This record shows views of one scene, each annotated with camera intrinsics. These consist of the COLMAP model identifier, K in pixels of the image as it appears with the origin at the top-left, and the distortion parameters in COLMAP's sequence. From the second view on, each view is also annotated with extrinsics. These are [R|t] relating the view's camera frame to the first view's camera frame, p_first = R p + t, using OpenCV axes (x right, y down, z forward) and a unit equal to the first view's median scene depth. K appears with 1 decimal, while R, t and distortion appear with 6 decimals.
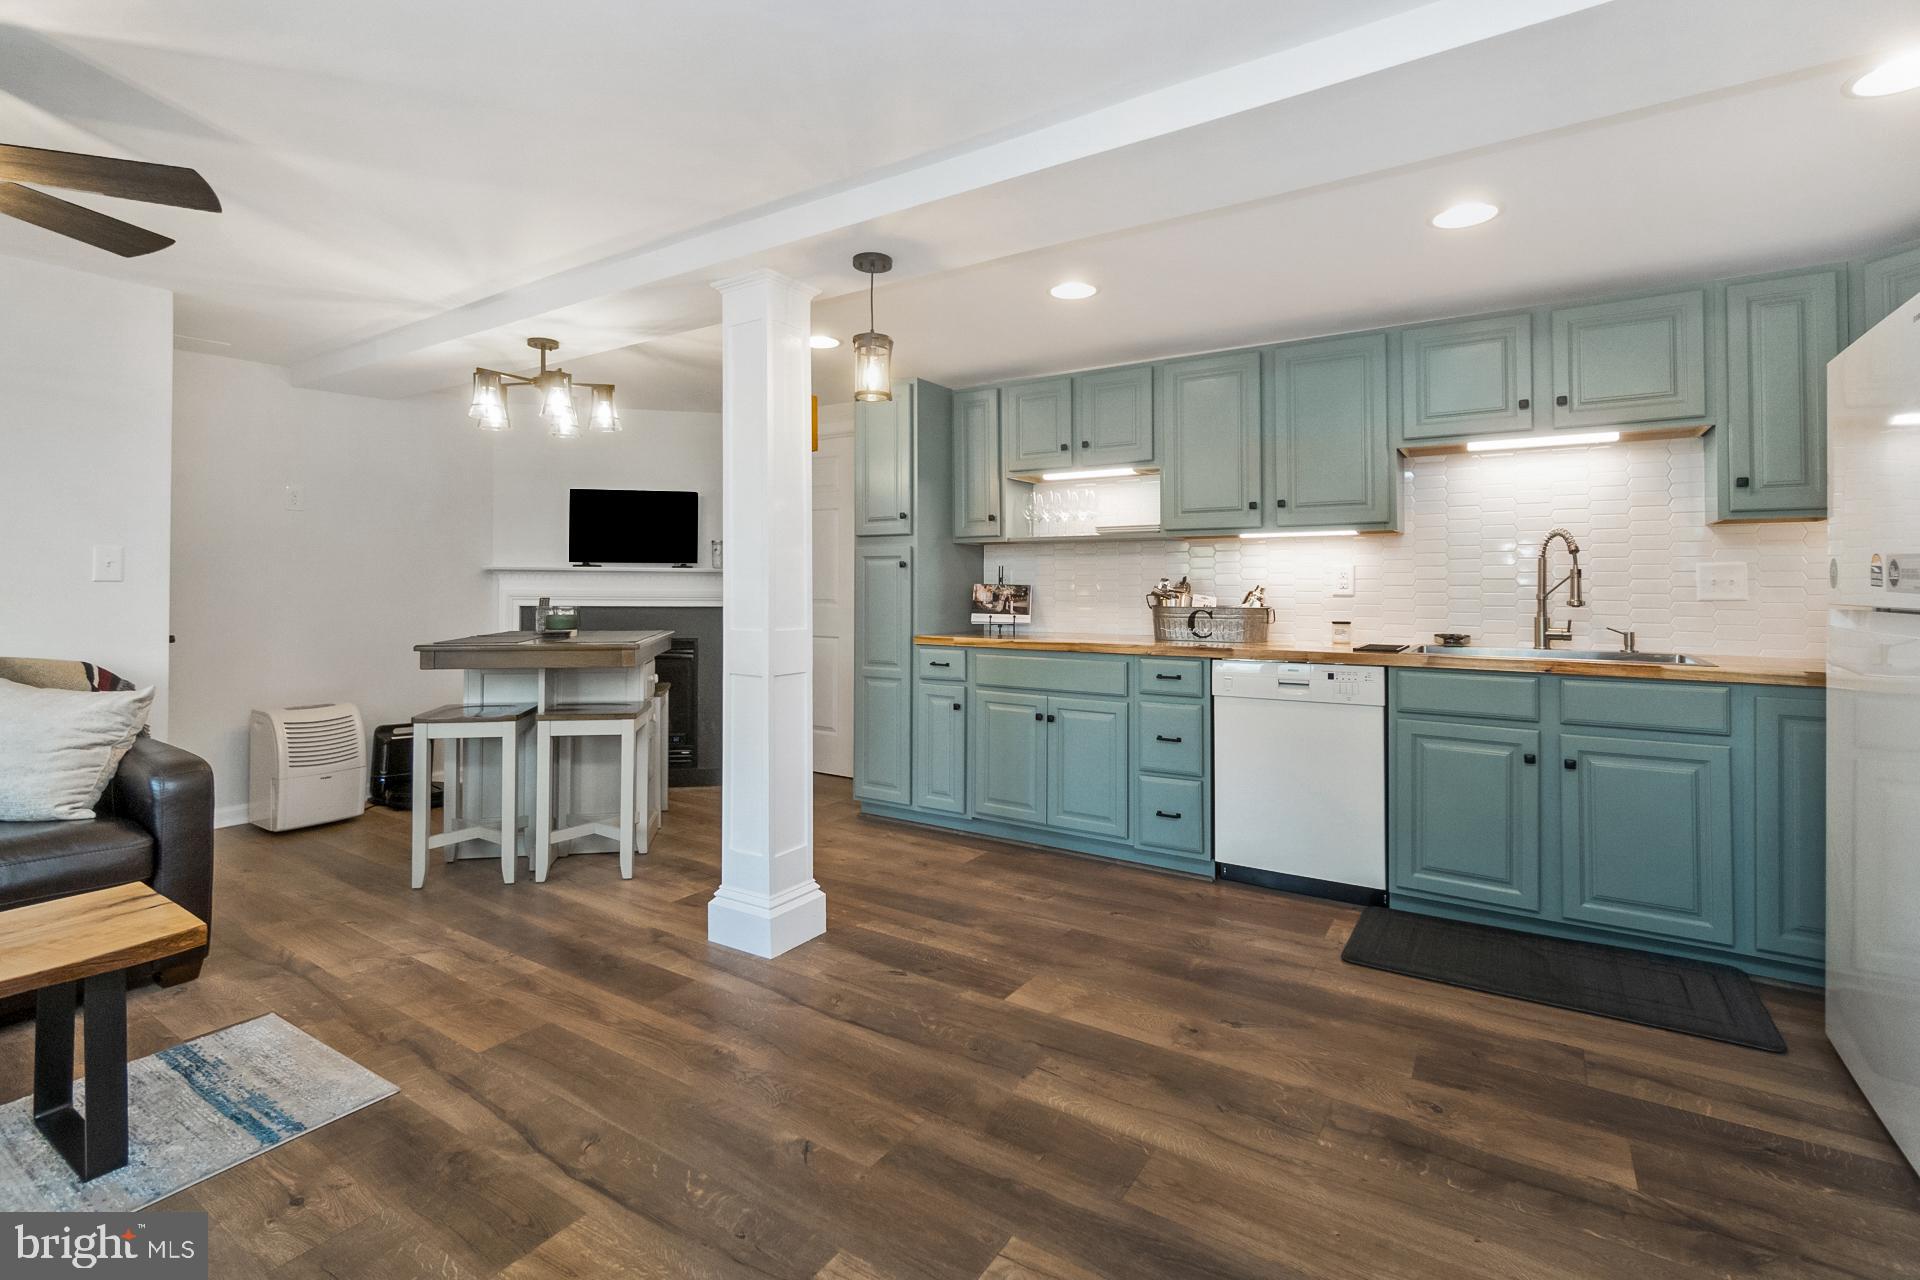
lens RADIAL K [[862.8, 0, 939.8], [0, 862.8, 587.2], [0, 0, 1]] dist [-0.002206, -0.000180]
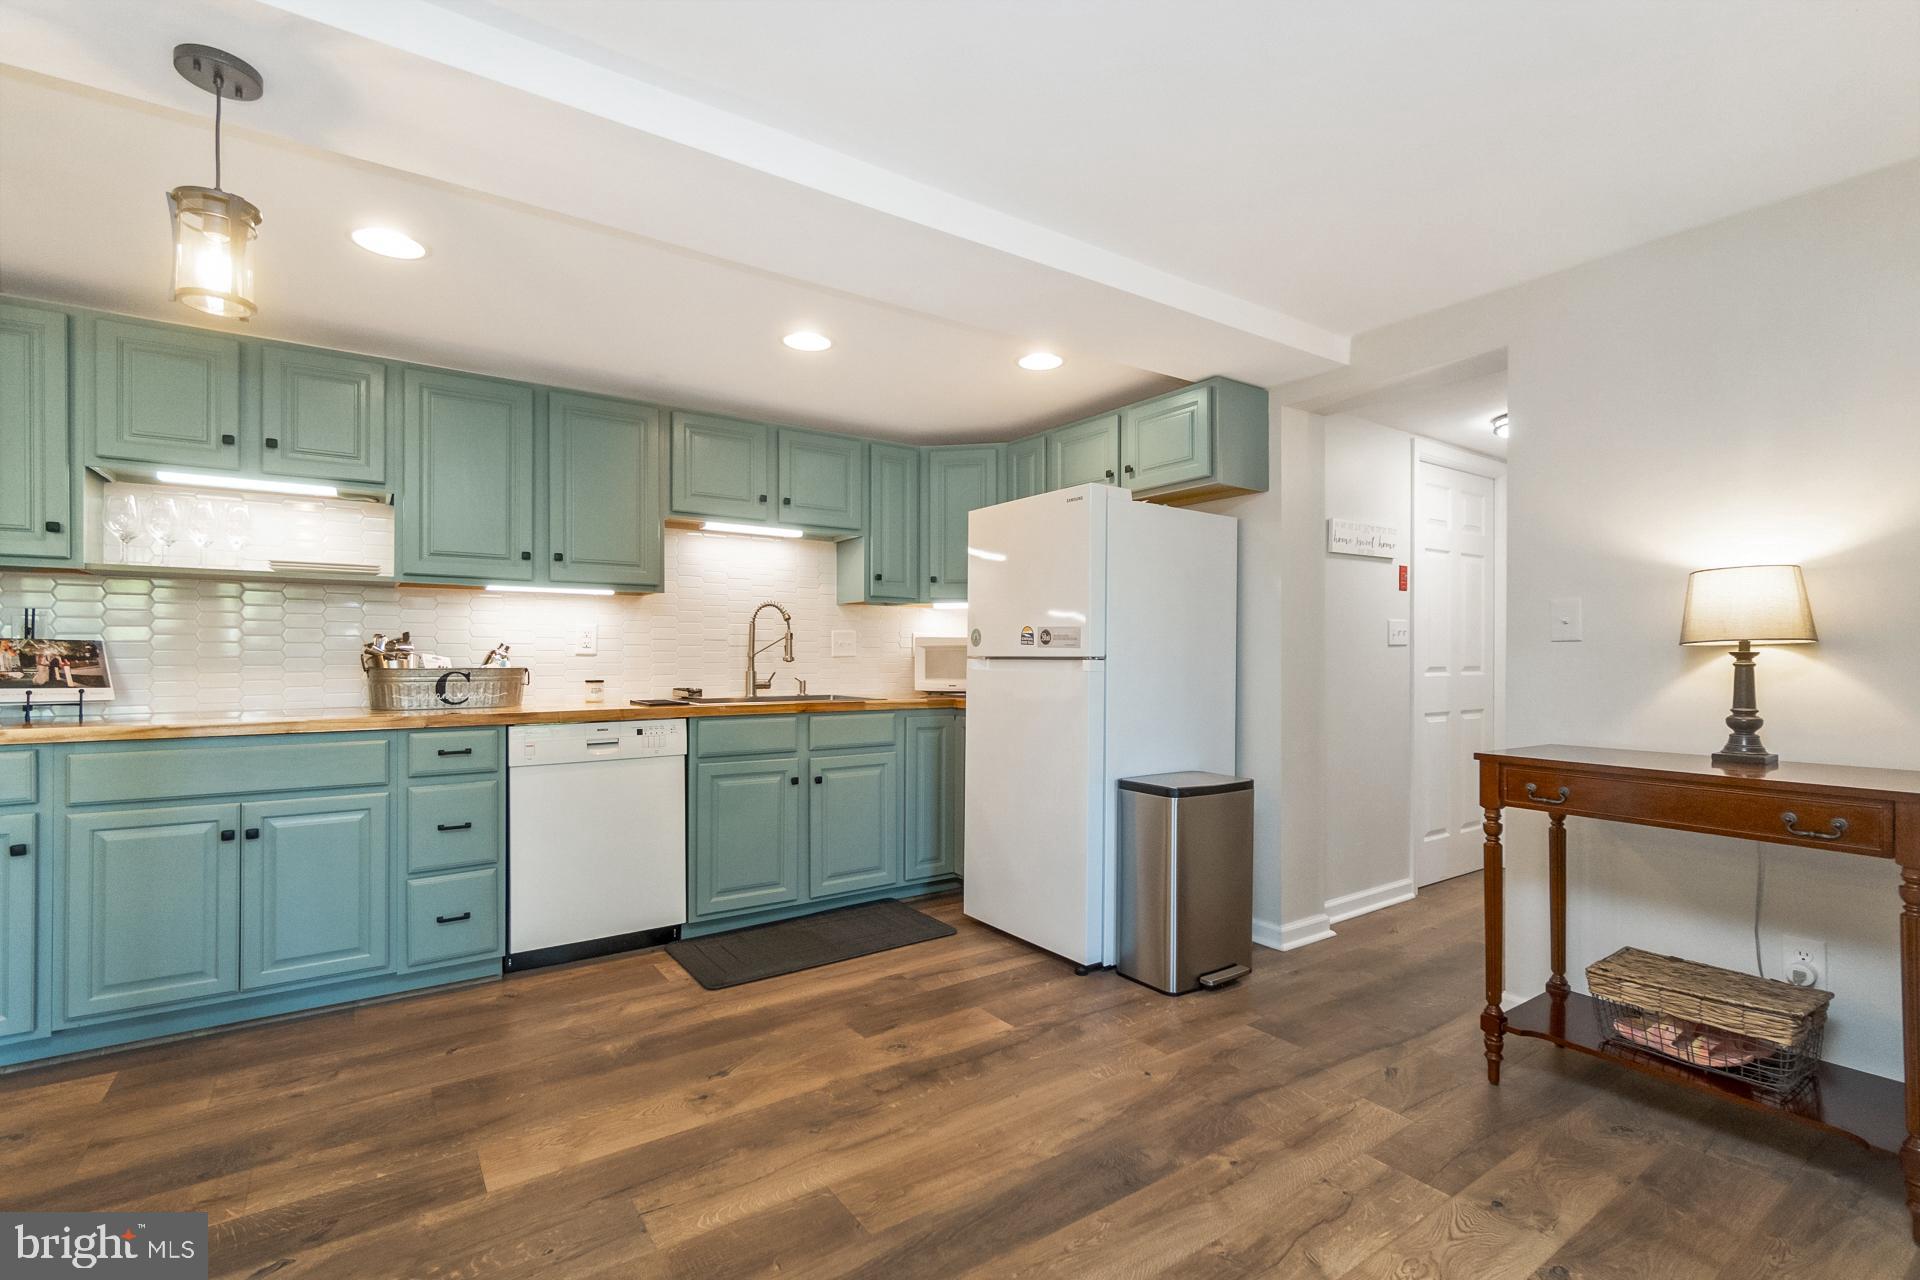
lens RADIAL K [[862.8, 0, 950.3], [0, 862.8, 661.5], [0, 0, 1]] dist [-0.002206, -0.000180]
pose [[0.372967, -0.007497, 0.927814, -0.371839], [-0.000624, 0.999965, 0.008331, 0.011087], [-0.927844, -0.003686, 0.372949, 0.283709]]
